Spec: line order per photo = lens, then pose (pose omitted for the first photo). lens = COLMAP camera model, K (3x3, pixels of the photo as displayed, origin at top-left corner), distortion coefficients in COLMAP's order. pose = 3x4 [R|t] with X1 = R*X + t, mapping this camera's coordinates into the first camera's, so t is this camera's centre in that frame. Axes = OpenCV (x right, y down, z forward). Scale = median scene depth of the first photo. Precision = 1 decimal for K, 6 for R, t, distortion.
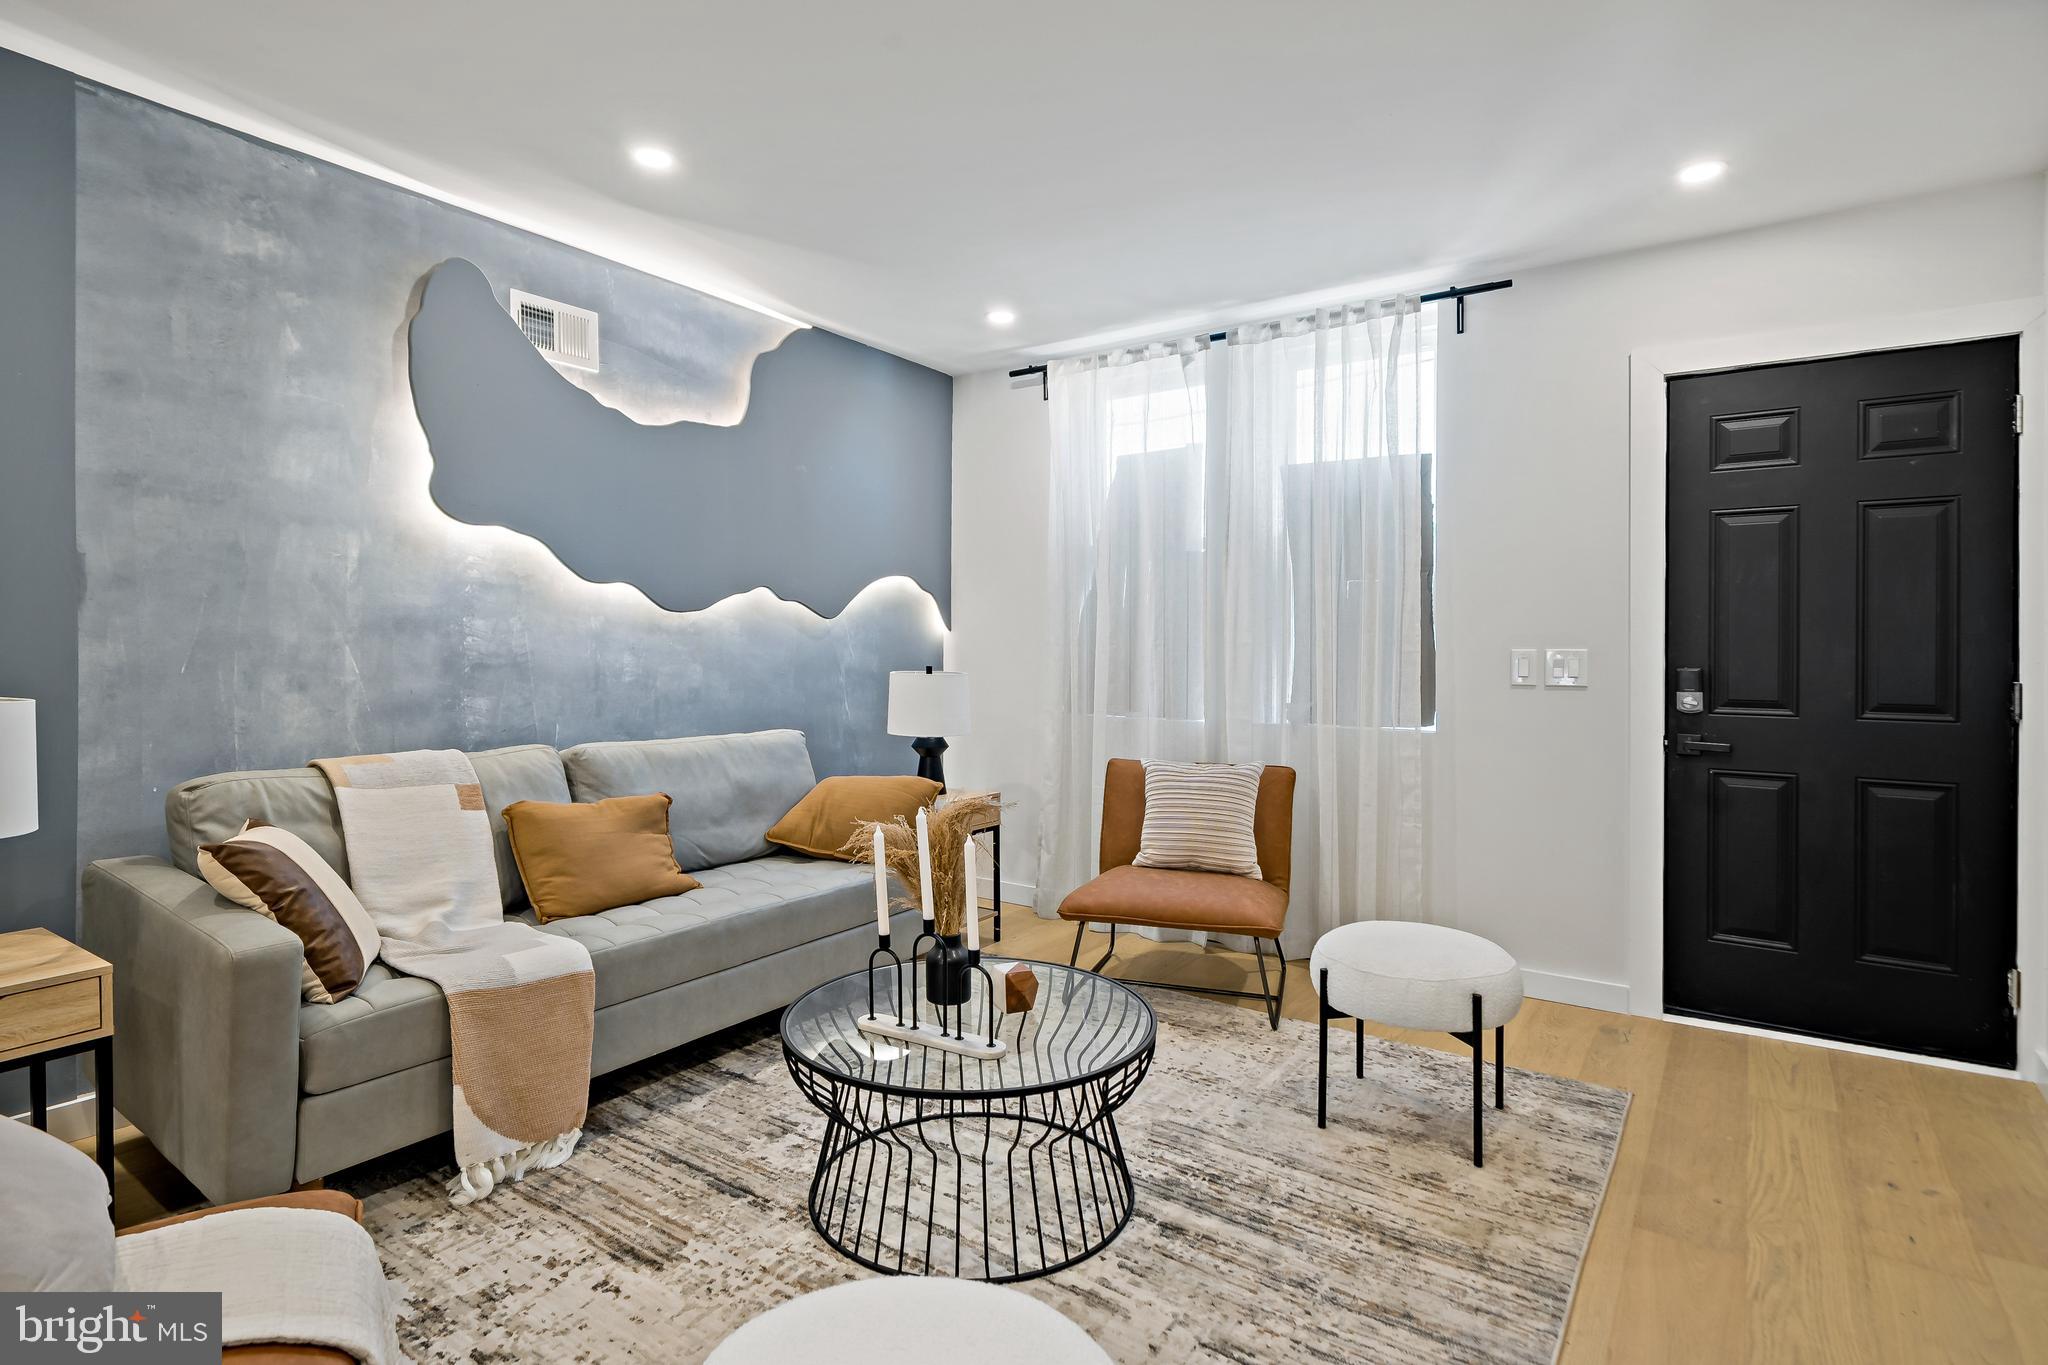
lens RADIAL K [[1071.8, 0, 1030.3], [0, 1071.8, 633.7], [0, 0, 1]] dist [0.002174, 0.001264]
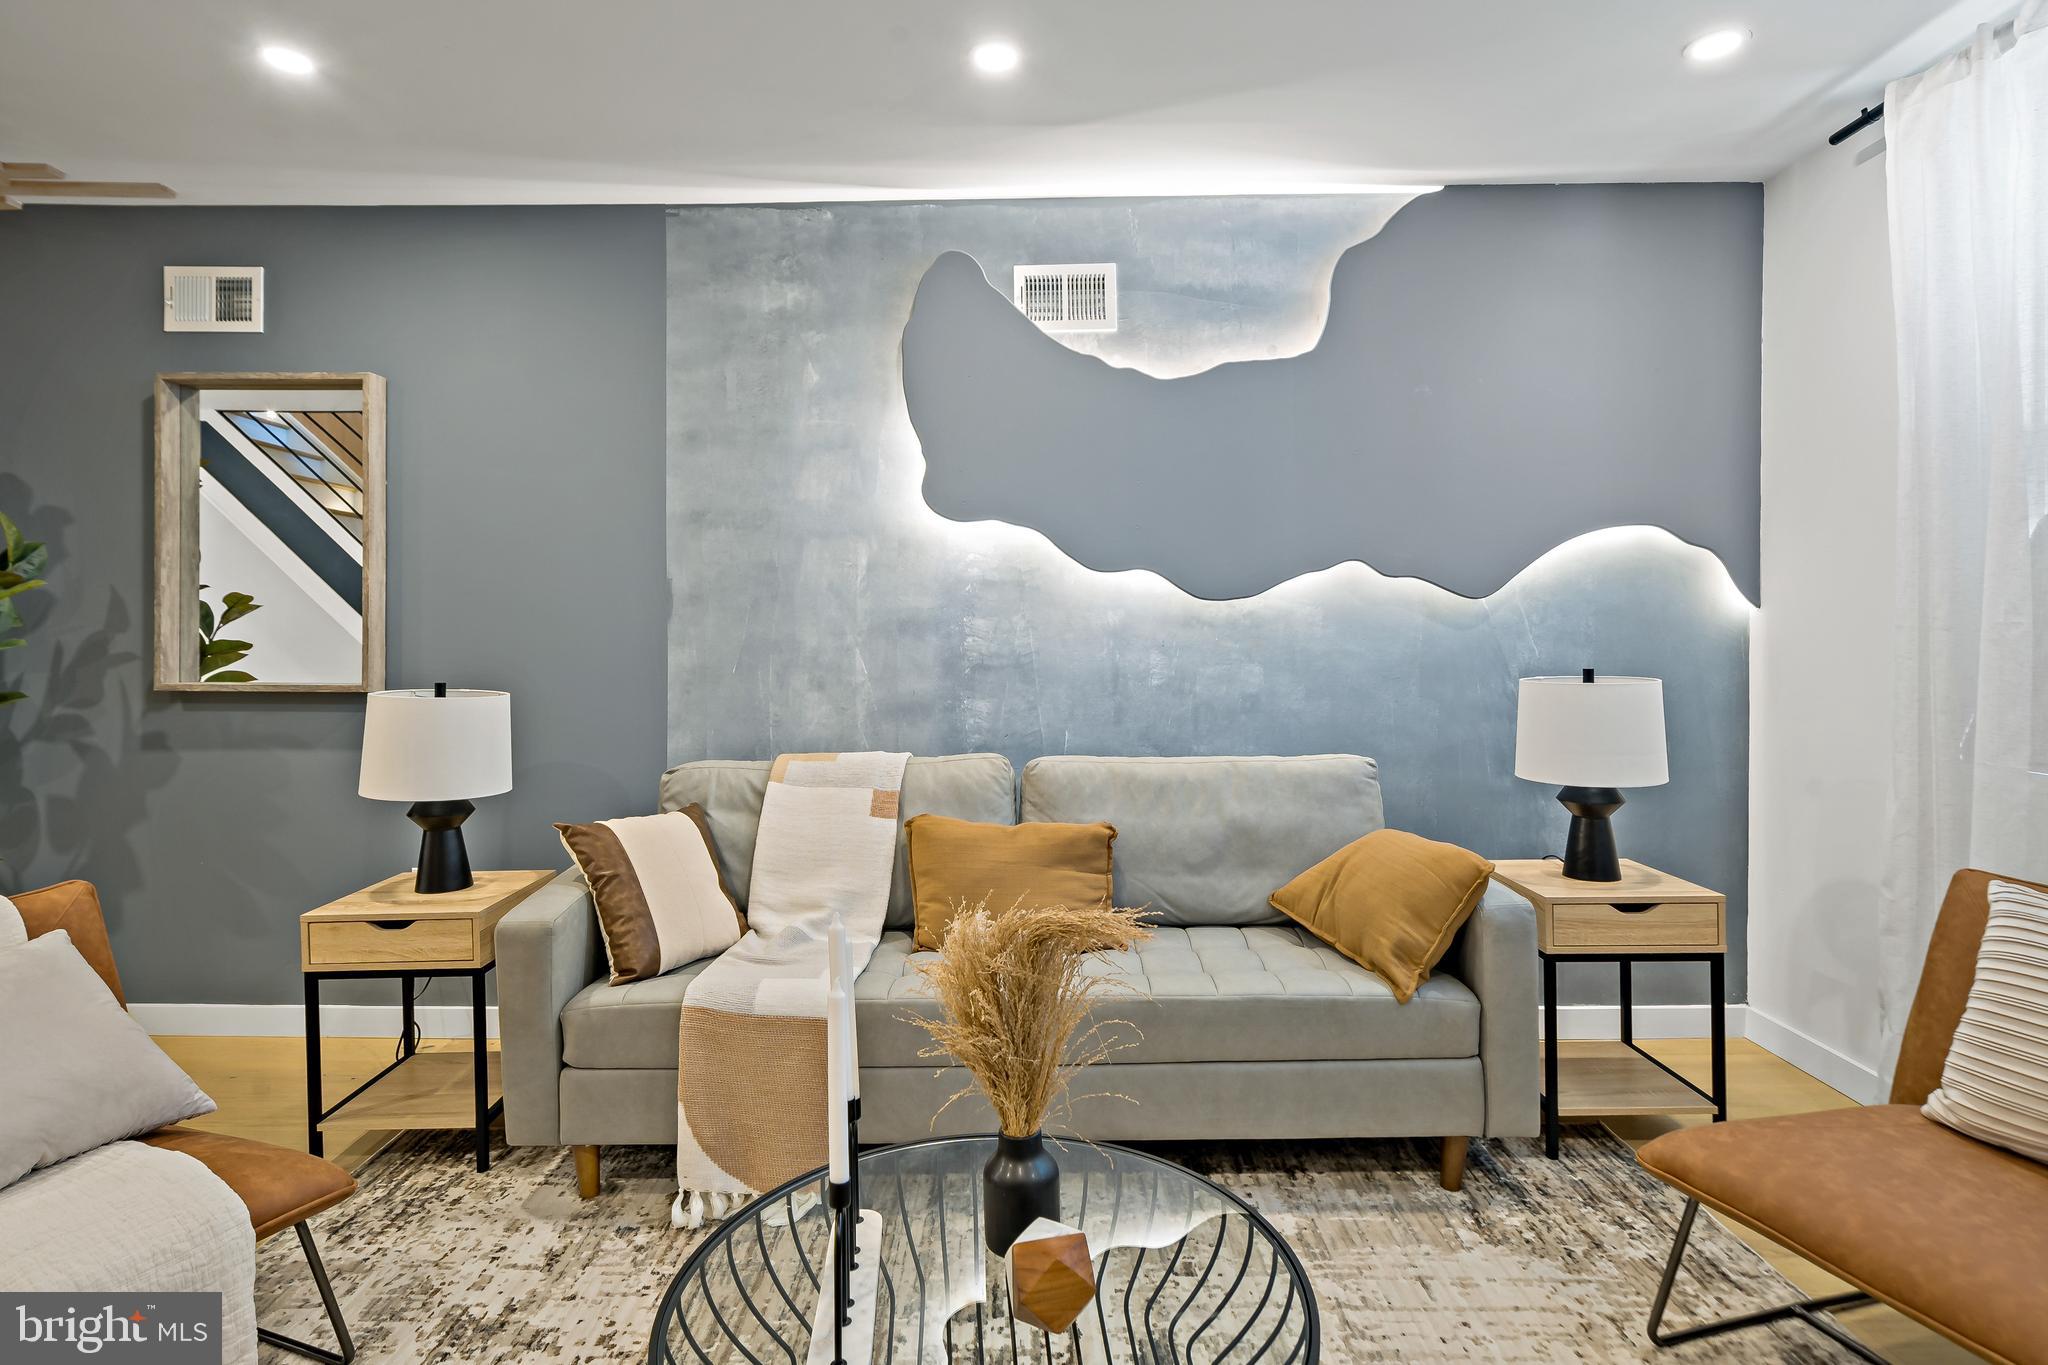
lens RADIAL K [[1071.8, 0, 1043.5], [0, 1071.8, 637.6], [0, 0, 1]] dist [0.002174, 0.001264]
pose [[0.545169, -0.015342, -0.838186, 0.330370], [0.026853, 0.999639, -0.000831, 0.005955], [0.837896, -0.022055, 0.545384, 0.529253]]
